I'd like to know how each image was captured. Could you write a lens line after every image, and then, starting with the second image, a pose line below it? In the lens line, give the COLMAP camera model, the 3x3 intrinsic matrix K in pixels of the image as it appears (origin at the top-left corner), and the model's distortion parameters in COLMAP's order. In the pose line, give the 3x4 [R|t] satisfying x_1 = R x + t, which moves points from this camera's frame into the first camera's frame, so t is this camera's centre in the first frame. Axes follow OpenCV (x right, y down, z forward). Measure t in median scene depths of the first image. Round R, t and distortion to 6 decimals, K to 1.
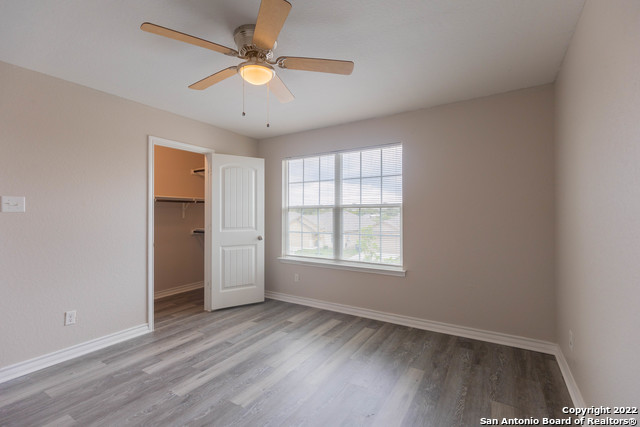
lens RADIAL K [[292.1, 0, 321.6], [0, 292.1, 212.8], [0, 0, 1]] dist [0.015337, -0.000268]
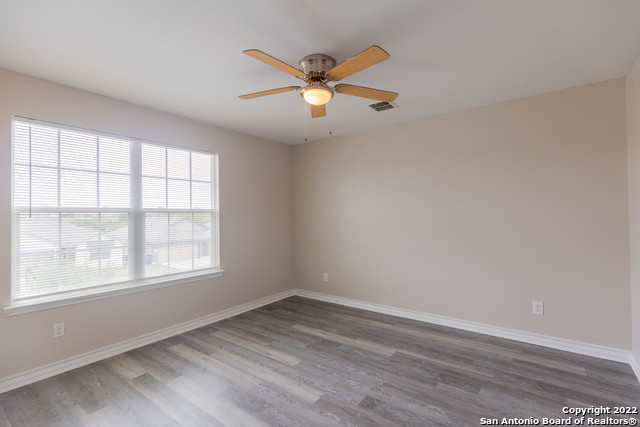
lens RADIAL K [[292.1, 0, 321.2], [0, 292.1, 213.3], [0, 0, 1]] dist [0.015337, -0.000268]
pose [[0.090844, 0.013658, 0.995772, -0.765982], [0.007995, 0.999864, -0.014443, 0.001461], [-0.995833, 0.009273, 0.090722, 0.507702]]
